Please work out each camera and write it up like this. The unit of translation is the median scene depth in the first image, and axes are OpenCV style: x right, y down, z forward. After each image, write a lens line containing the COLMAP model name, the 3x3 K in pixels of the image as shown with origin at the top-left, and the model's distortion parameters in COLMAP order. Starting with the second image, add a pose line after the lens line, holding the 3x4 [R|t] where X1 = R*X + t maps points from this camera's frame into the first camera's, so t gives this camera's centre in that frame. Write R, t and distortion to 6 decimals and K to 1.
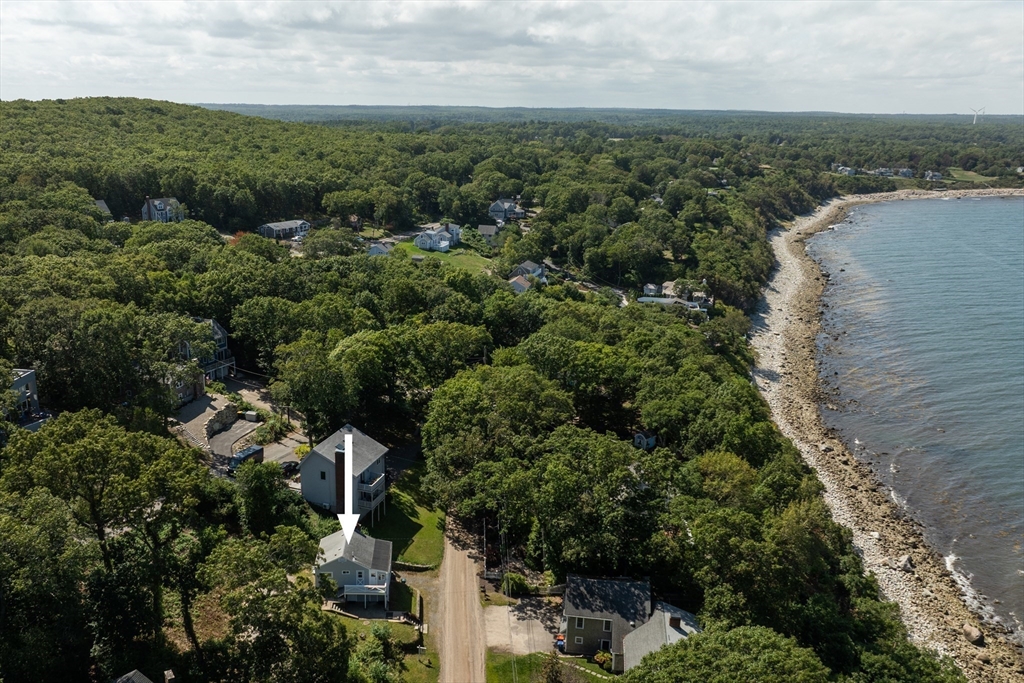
lens RADIAL K [[862.1, 0, 512.0], [0, 862.1, 341.5], [0, 0, 1]] dist [-0.050121, 0.027956]
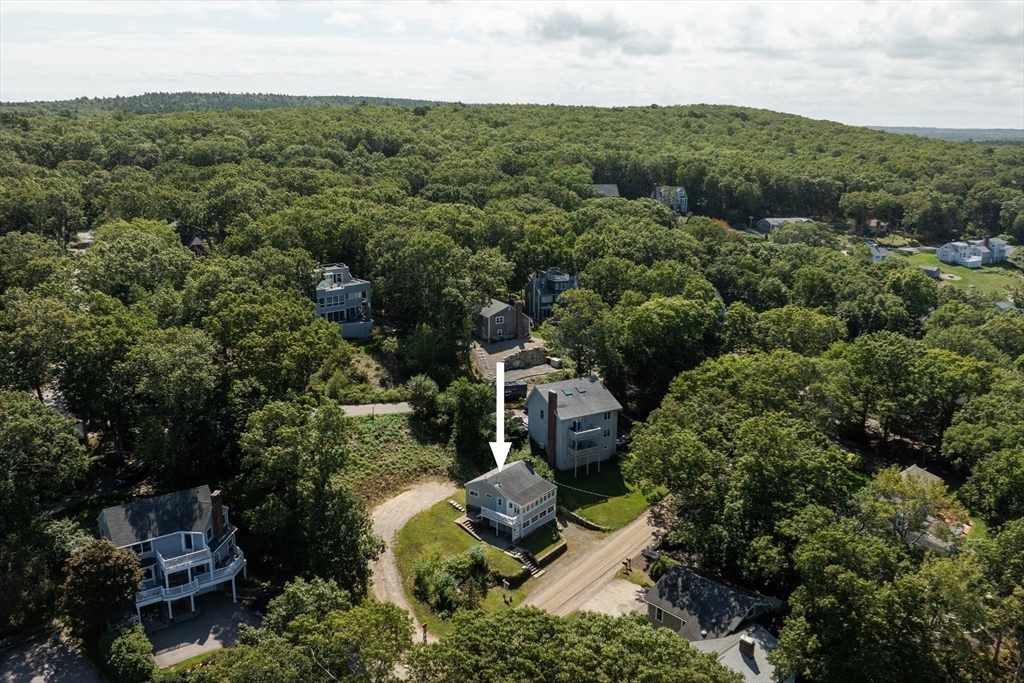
lens RADIAL K [[882.7, 0, 512.0], [0, 882.7, 341.5], [0, 0, 1]] dist [-0.045093, 0.004818]
pose [[0.764473, 0.145442, -0.628035, 0.370721], [-0.162548, 0.986228, 0.030533, 0.044278], [0.623827, 0.078744, 0.777586, 0.160774]]
